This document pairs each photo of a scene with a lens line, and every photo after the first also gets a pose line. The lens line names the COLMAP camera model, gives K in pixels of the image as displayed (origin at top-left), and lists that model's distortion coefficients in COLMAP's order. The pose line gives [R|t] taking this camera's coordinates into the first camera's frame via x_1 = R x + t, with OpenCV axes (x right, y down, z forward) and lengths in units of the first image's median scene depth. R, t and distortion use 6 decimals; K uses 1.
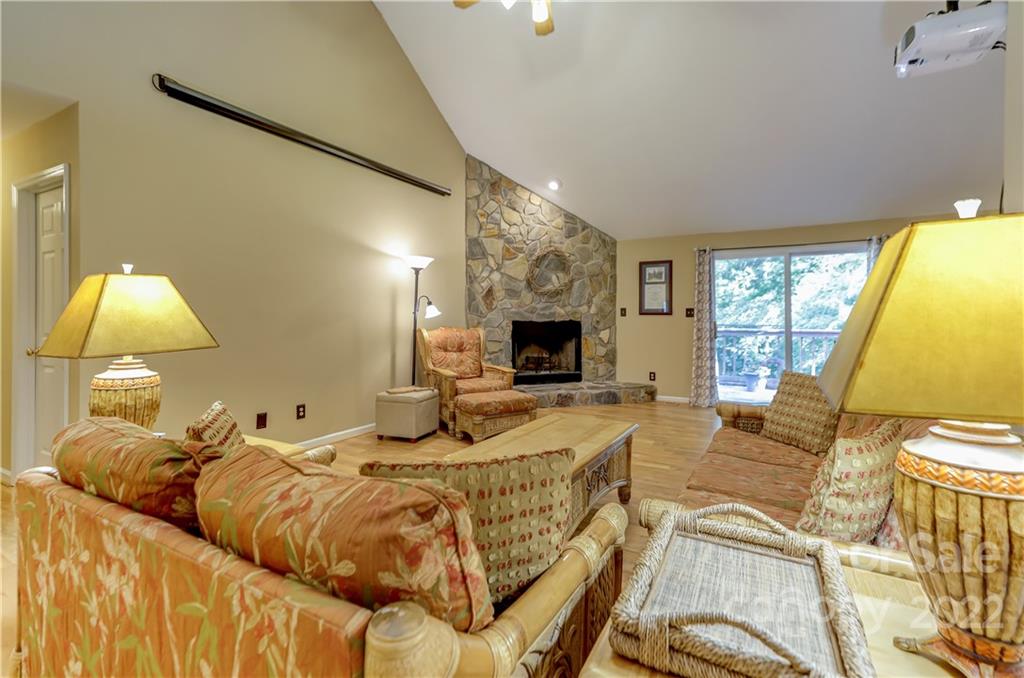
lens RADIAL K [[464.7, 0, 519.9], [0, 464.7, 316.1], [0, 0, 1]] dist [0.000685, 0.000103]
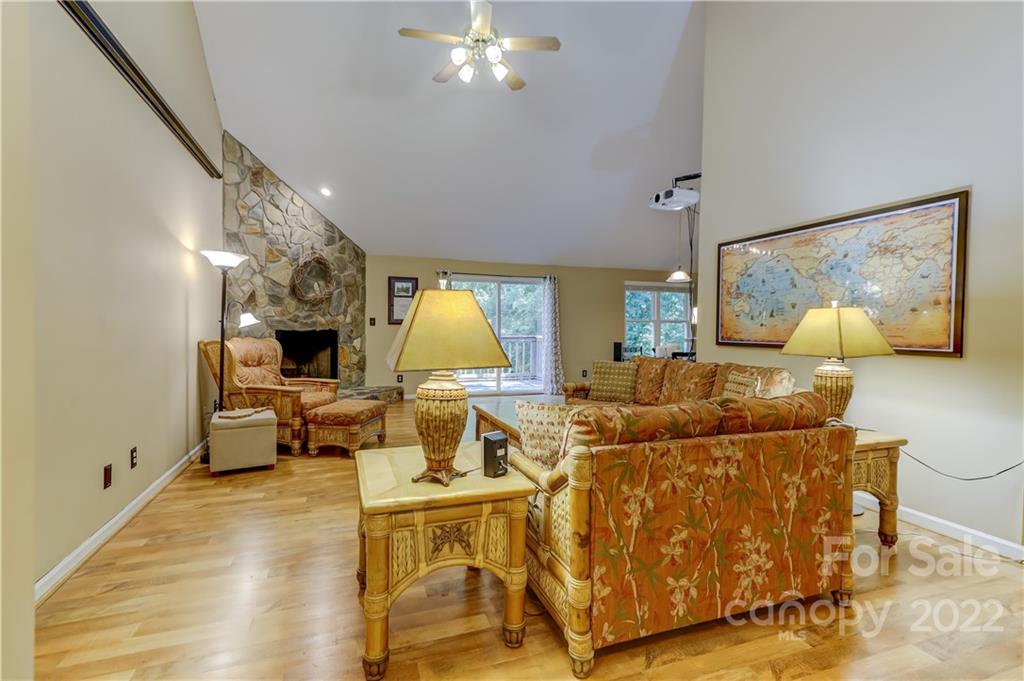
lens RADIAL K [[458.0, 0, 518.0], [0, 458.0, 330.4], [0, 0, 1]] dist [-0.000078, 0.000025]
pose [[0.646691, -0.003550, 0.762743, -0.387032], [-0.008661, 0.999891, 0.011997, -0.004129], [-0.762702, -0.014364, 0.646590, 0.060980]]
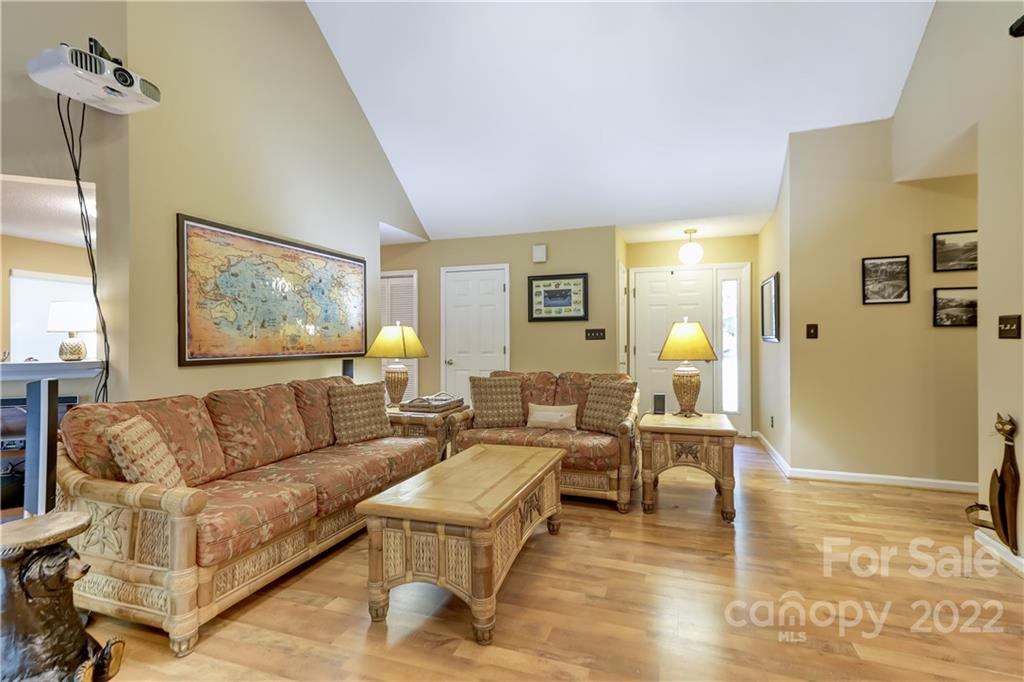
lens RADIAL K [[463.1, 0, 505.7], [0, 463.1, 336.4], [0, 0, 1]] dist [0.005074, 0.000096]
pose [[-0.987399, -0.000858, -0.158251, 0.082418], [0.001139, 0.999921, -0.012533, 0.000461], [0.158249, -0.012555, -0.987319, 0.787364]]
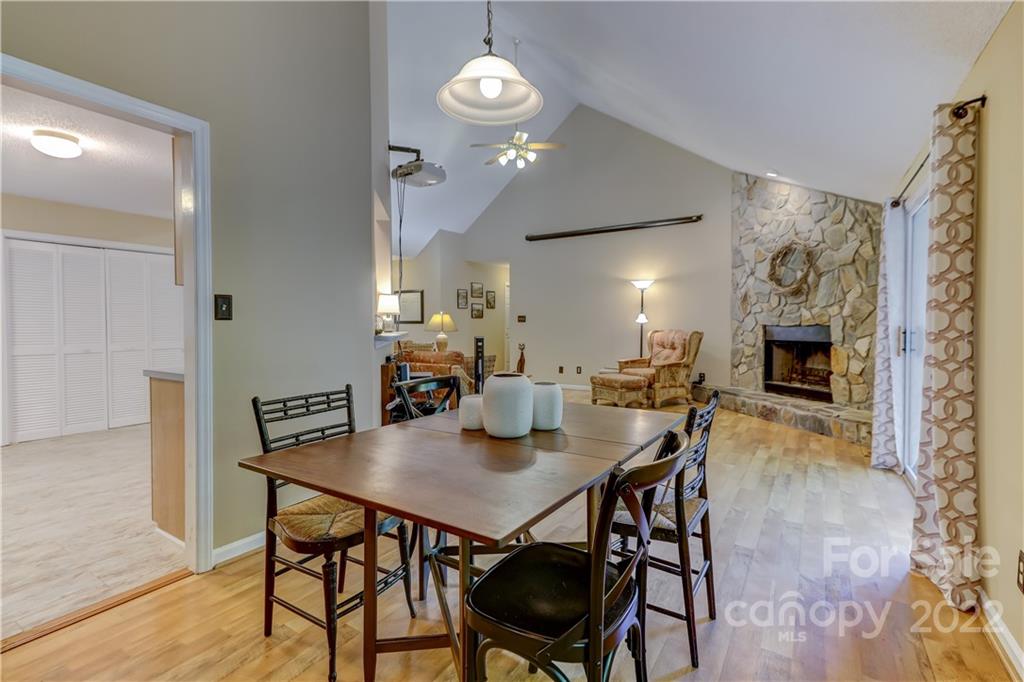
lens RADIAL K [[469.2, 0, 508.8], [0, 469.2, 332.4], [0, 0, 1]] dist [0.008087, -0.000066]
pose [[-0.074373, 0.016592, -0.997092, 0.986742], [0.007308, 0.999844, 0.016092, 0.005634], [0.997204, -0.006090, -0.074483, 0.539607]]
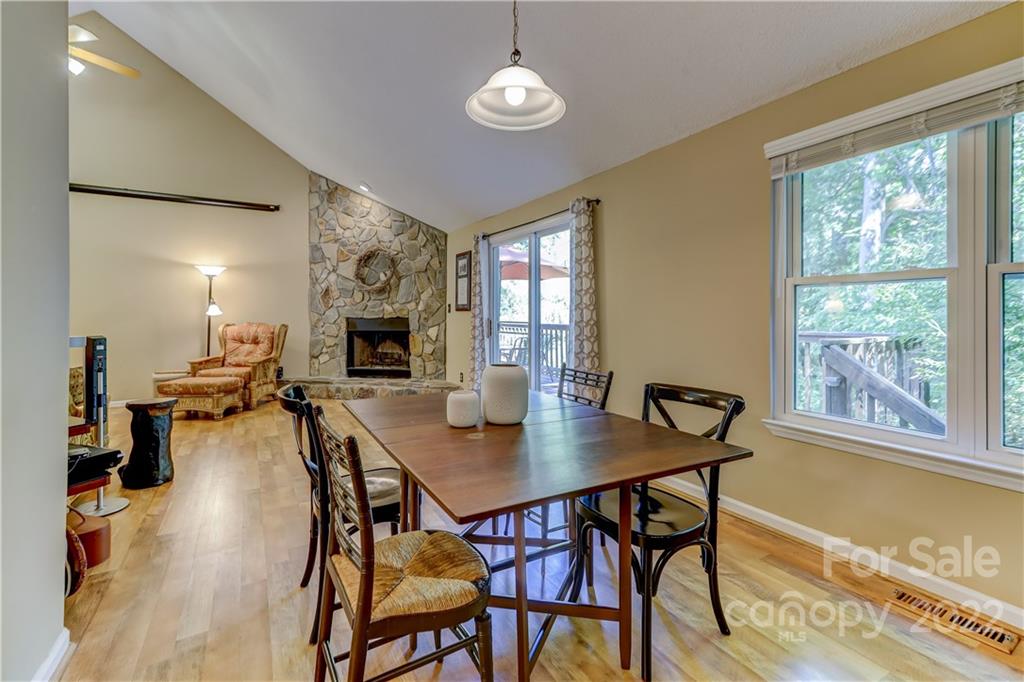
lens RADIAL K [[454.7, 0, 522.8], [0, 454.7, 315.7], [0, 0, 1]] dist [0.000423, -0.000075]
pose [[0.868050, -0.002757, -0.496468, 0.857206], [0.004645, 0.999986, 0.002567, 0.004627], [0.496454, -0.004534, 0.868051, 0.281232]]
